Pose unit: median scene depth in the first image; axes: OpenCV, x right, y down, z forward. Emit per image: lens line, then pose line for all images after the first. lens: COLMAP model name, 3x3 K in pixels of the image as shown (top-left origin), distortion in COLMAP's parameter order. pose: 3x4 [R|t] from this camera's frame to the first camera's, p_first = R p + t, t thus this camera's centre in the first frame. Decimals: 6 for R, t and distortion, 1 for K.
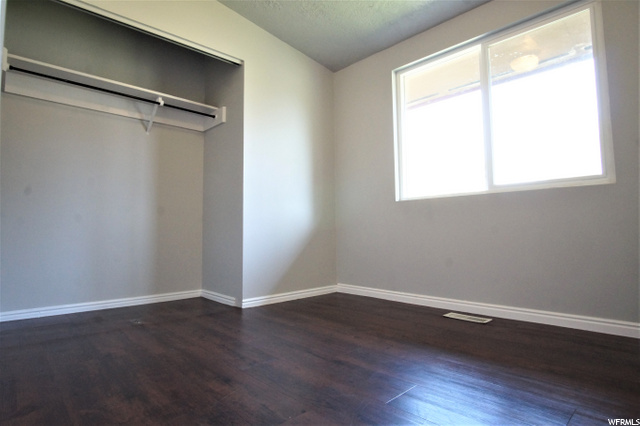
lens RADIAL K [[357.7, 0, 317.9], [0, 357.7, 209.9], [0, 0, 1]] dist [-0.029534, 0.000251]
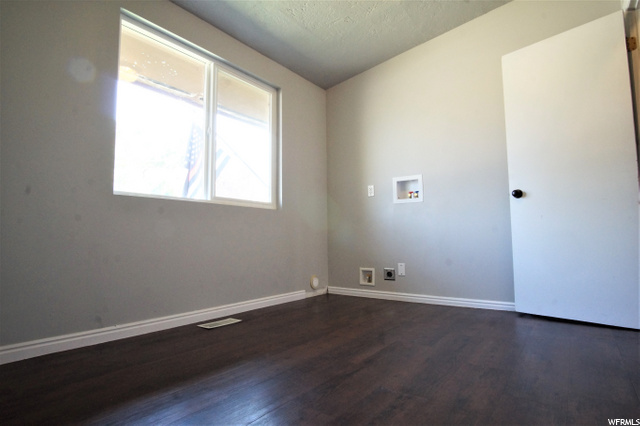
lens RADIAL K [[357.7, 0, 317.9], [0, 357.7, 209.9], [0, 0, 1]] dist [-0.029534, 0.000251]
pose [[-0.195092, 0.087237, 0.976898, -0.754822], [-0.056127, 0.993411, -0.099920, 0.074871], [-0.979178, -0.074324, -0.188910, 1.068246]]
